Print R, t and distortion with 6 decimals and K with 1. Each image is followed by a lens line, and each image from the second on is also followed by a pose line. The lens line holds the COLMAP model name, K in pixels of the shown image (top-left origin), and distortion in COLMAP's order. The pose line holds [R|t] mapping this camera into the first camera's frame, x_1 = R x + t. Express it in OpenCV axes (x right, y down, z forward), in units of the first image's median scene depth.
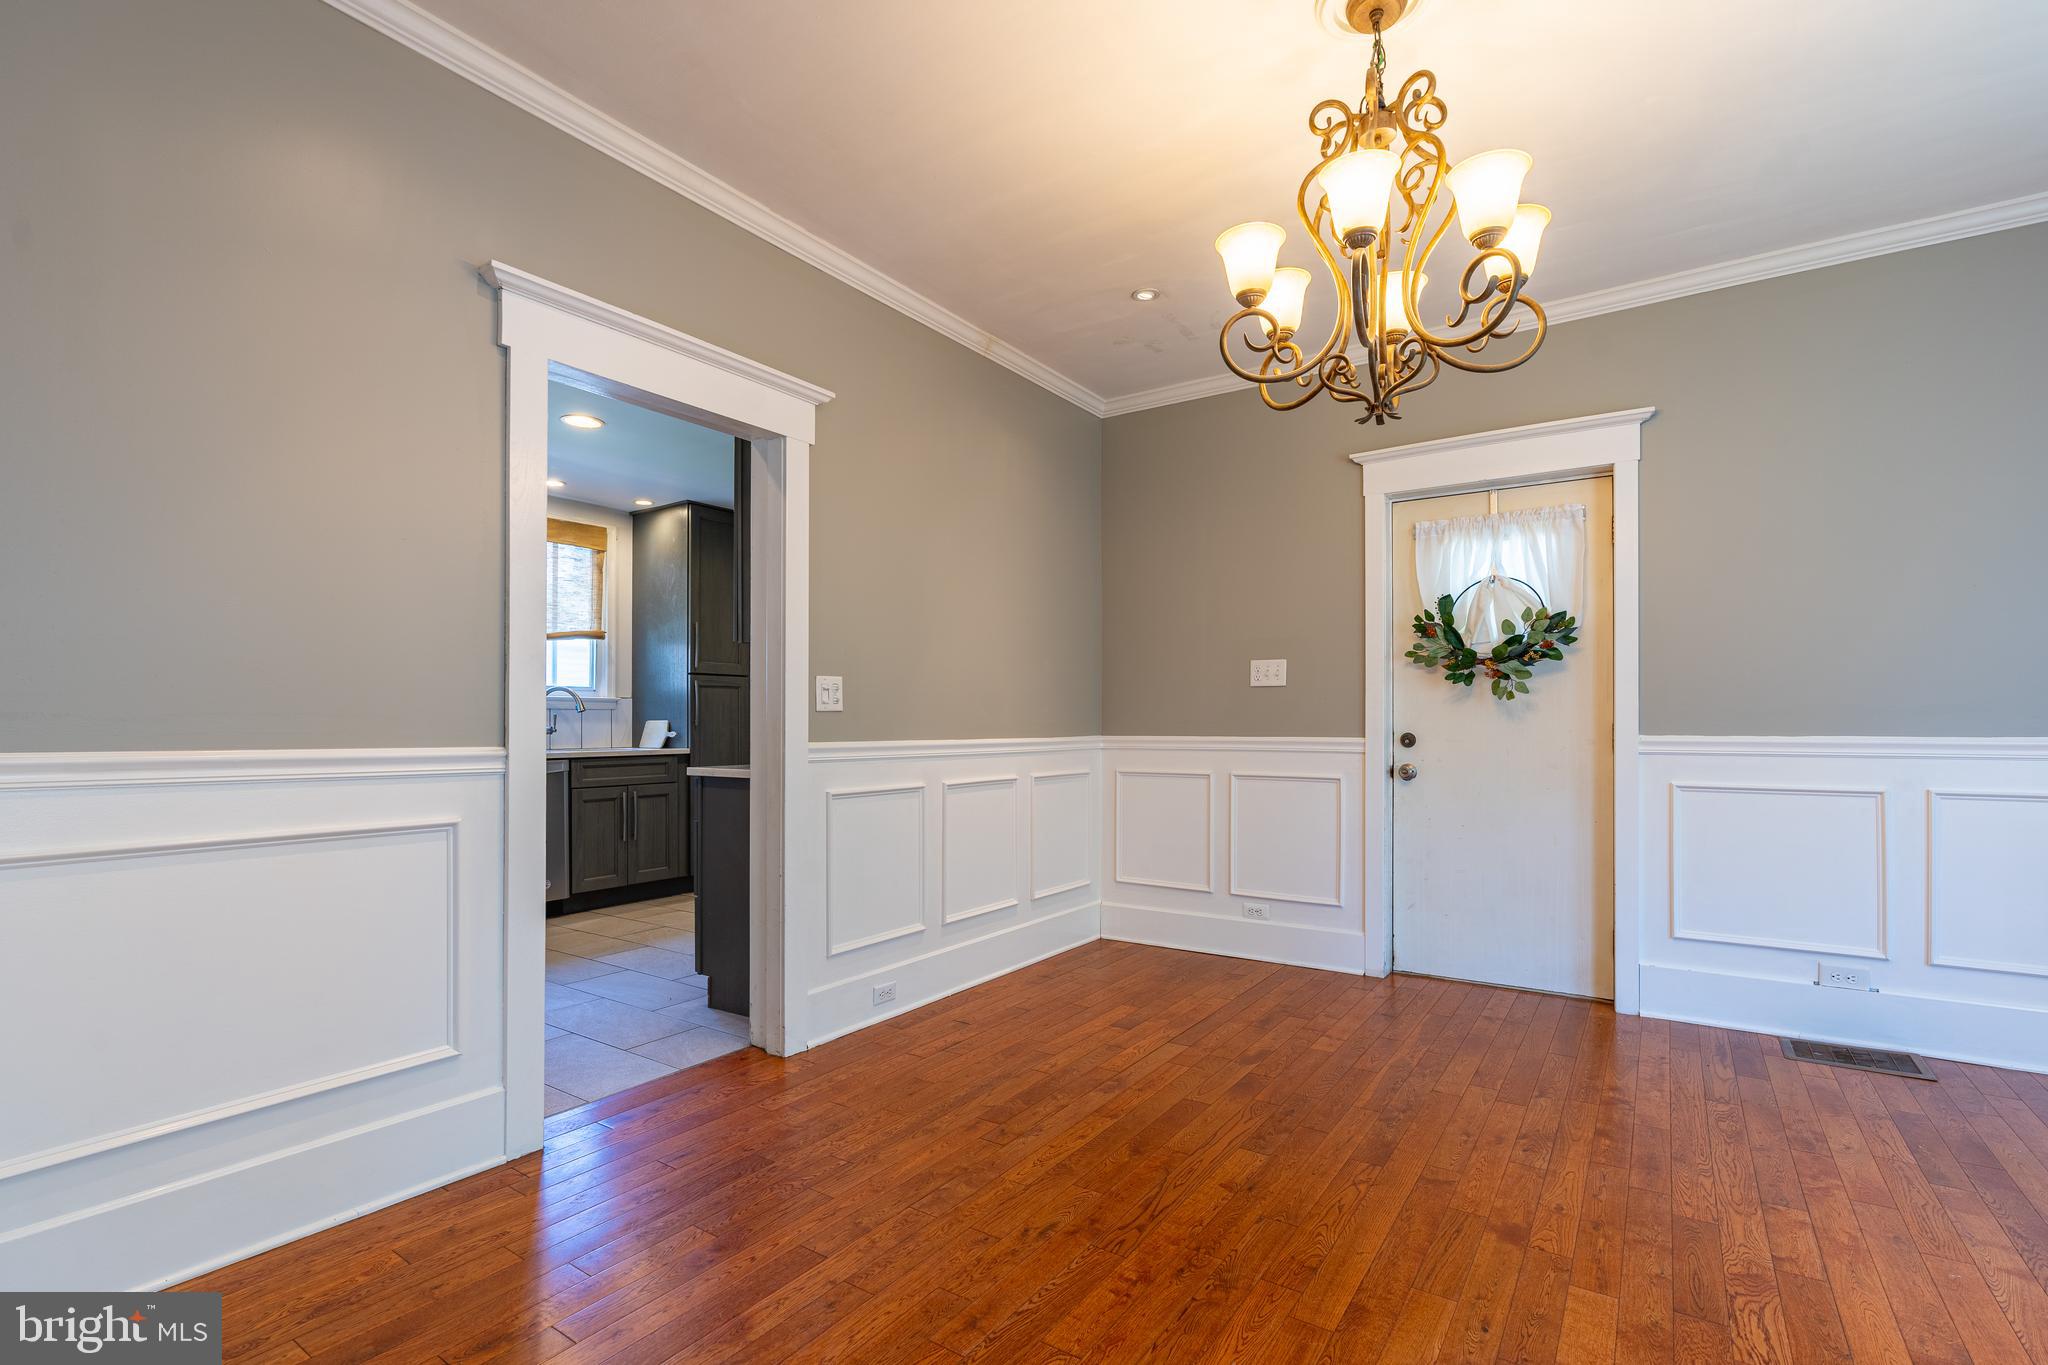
lens RADIAL K [[940.4, 0, 1035.3], [0, 940.4, 718.3], [0, 0, 1]] dist [-0.008763, 0.003758]
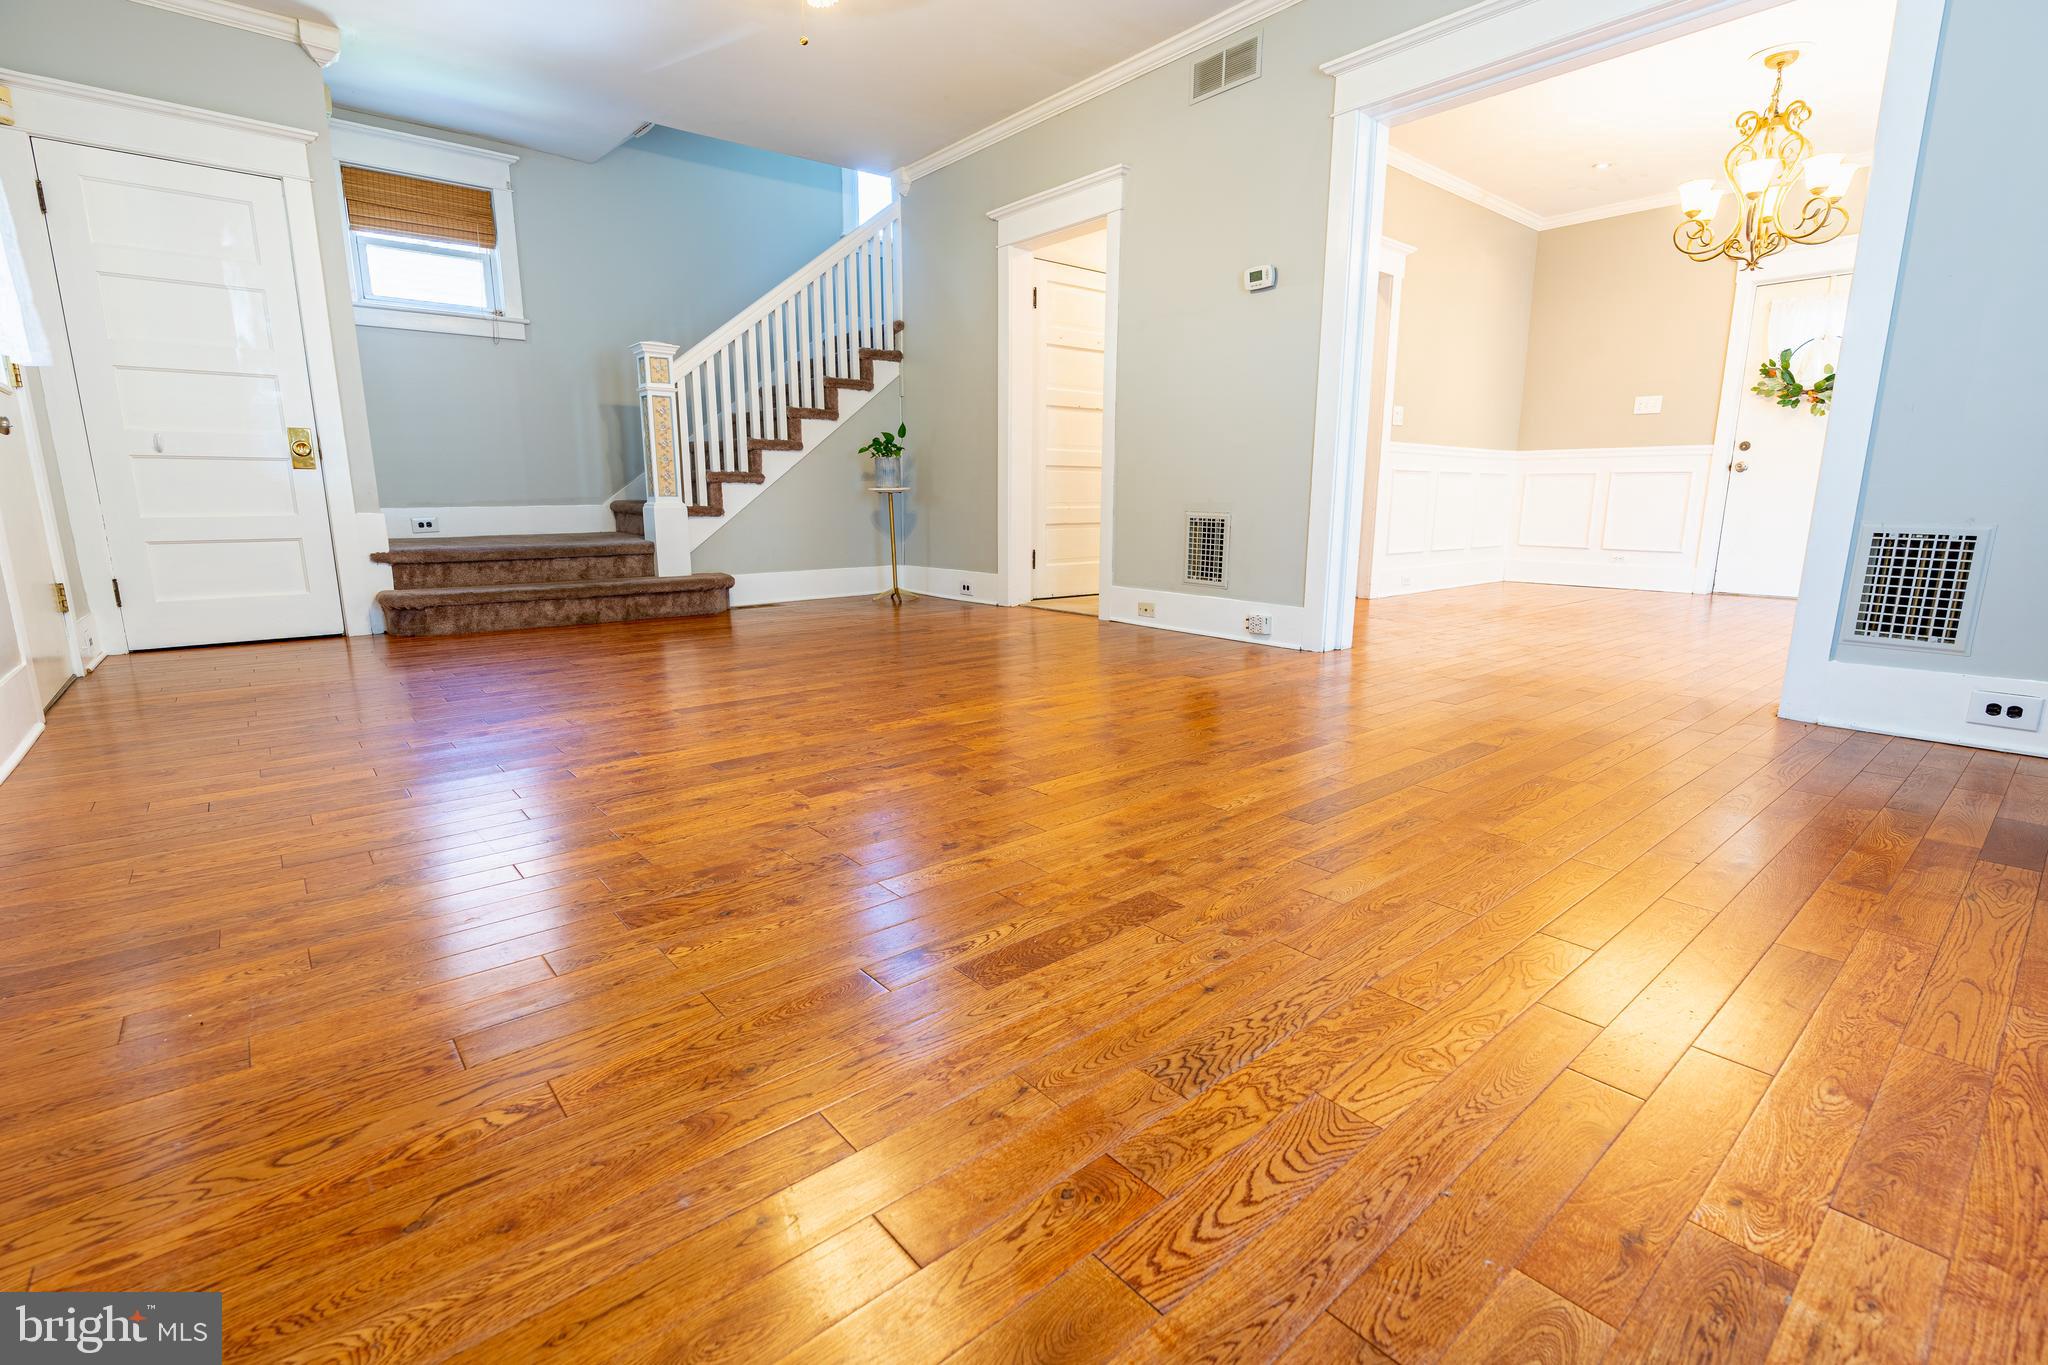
lens RADIAL K [[940.4, 0, 1027.5], [0, 940.4, 682.3], [0, 0, 1]] dist [-0.008763, 0.003758]
pose [[0.964203, 0.052534, -0.259910, -0.445954], [0.000474, 0.979835, 0.199808, 0.130237], [0.265166, -0.192778, 0.944735, -1.172863]]
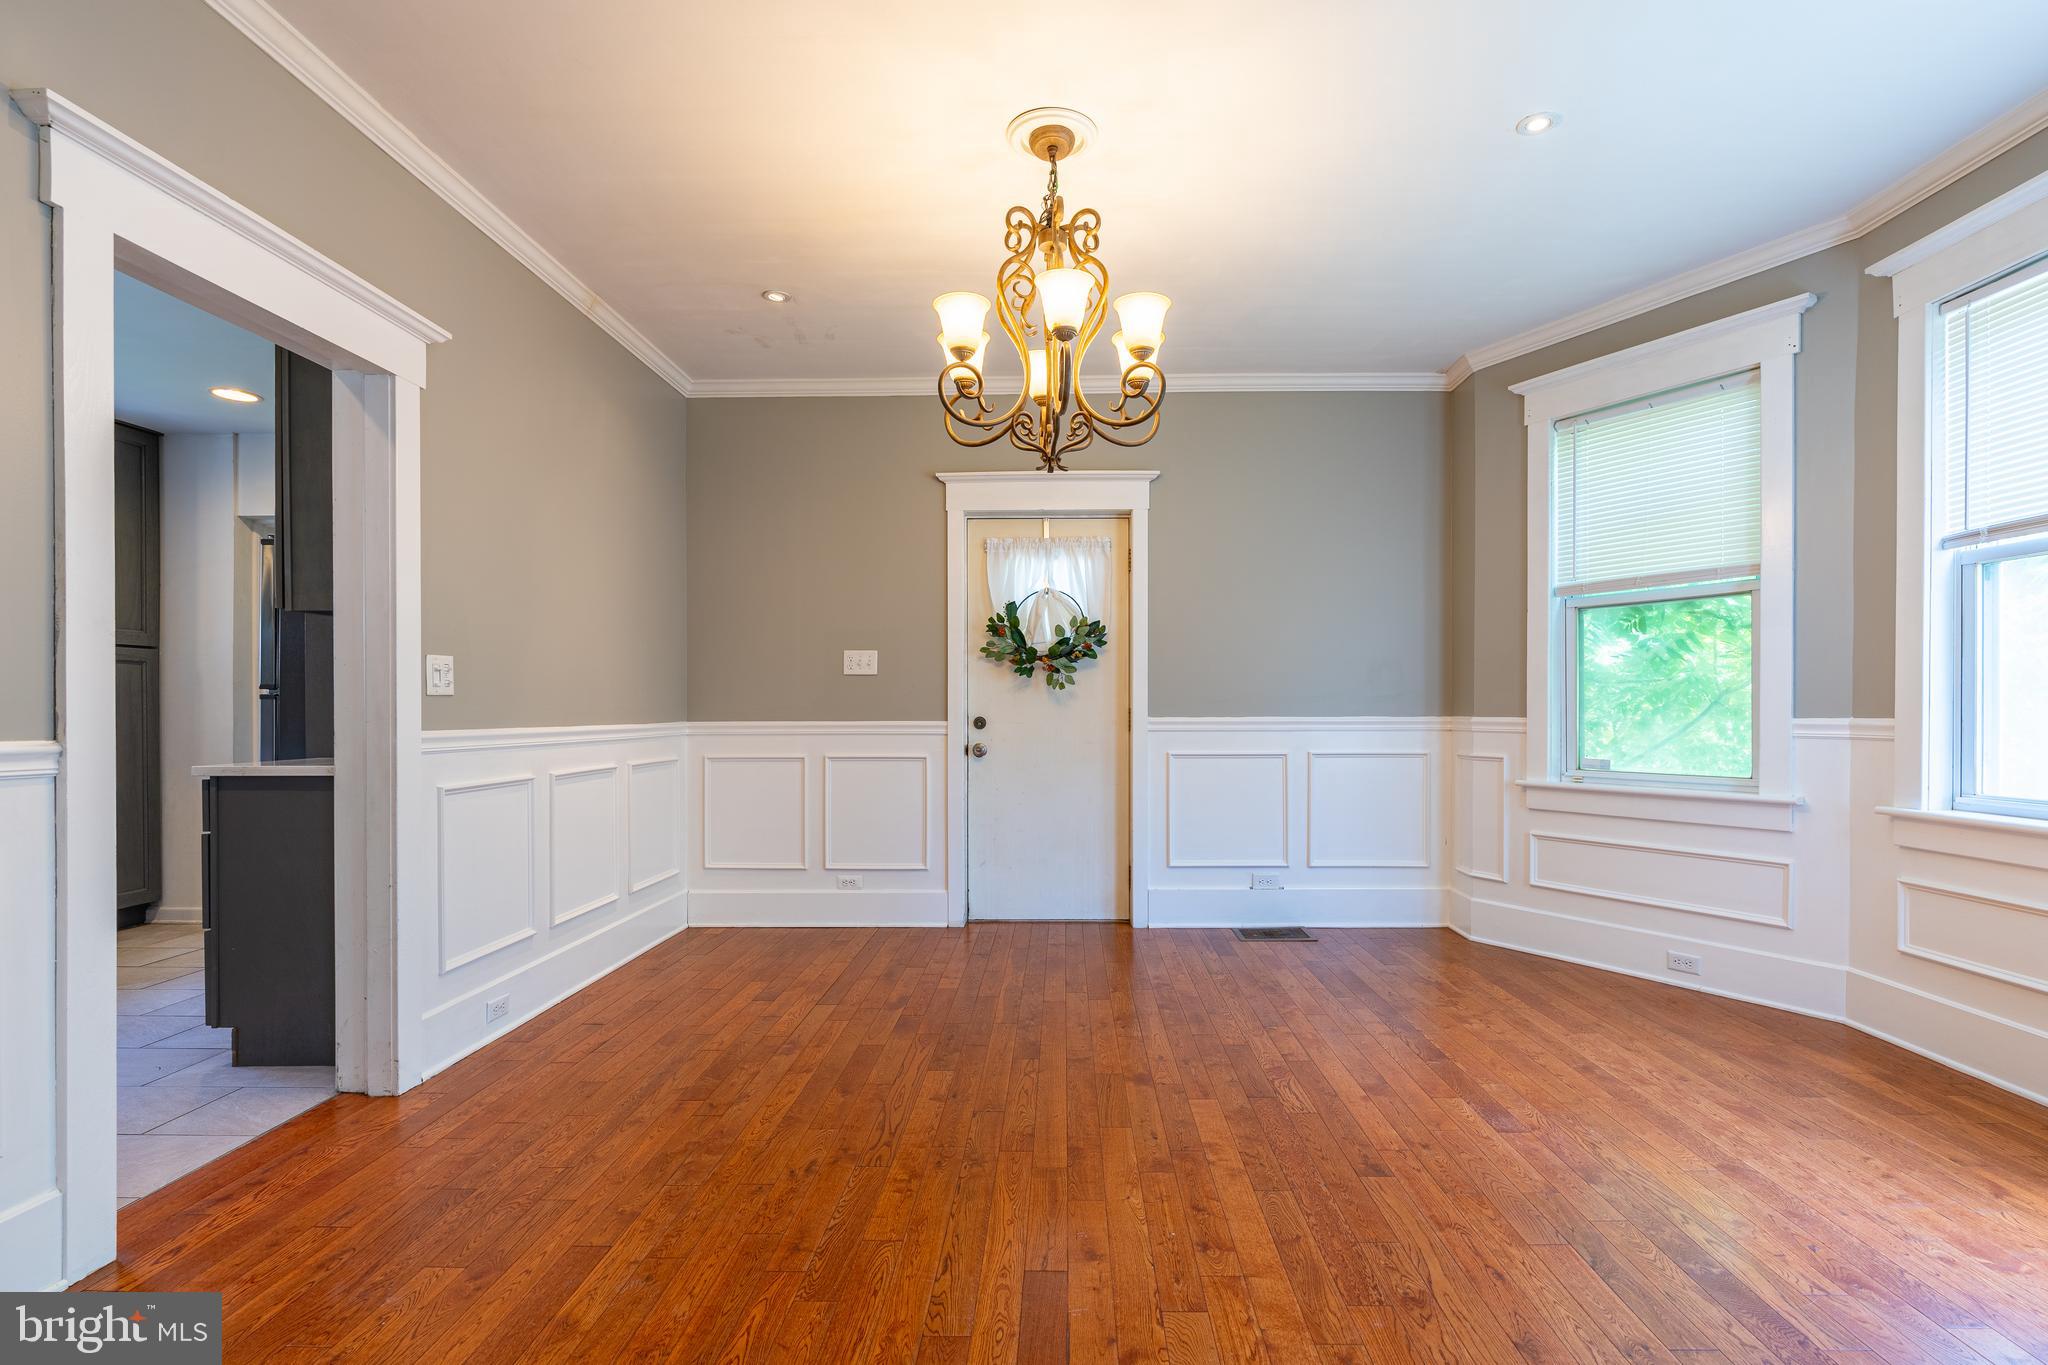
lens RADIAL K [[940.4, 0, 1051.7], [0, 940.4, 717.9], [0, 0, 1]] dist [-0.008763, 0.003758]
pose [[0.837460, -0.006785, 0.546457, -0.231500], [-0.000766, 0.999907, 0.013590, 0.001042], [-0.546498, -0.011800, 0.837377, -0.049398]]
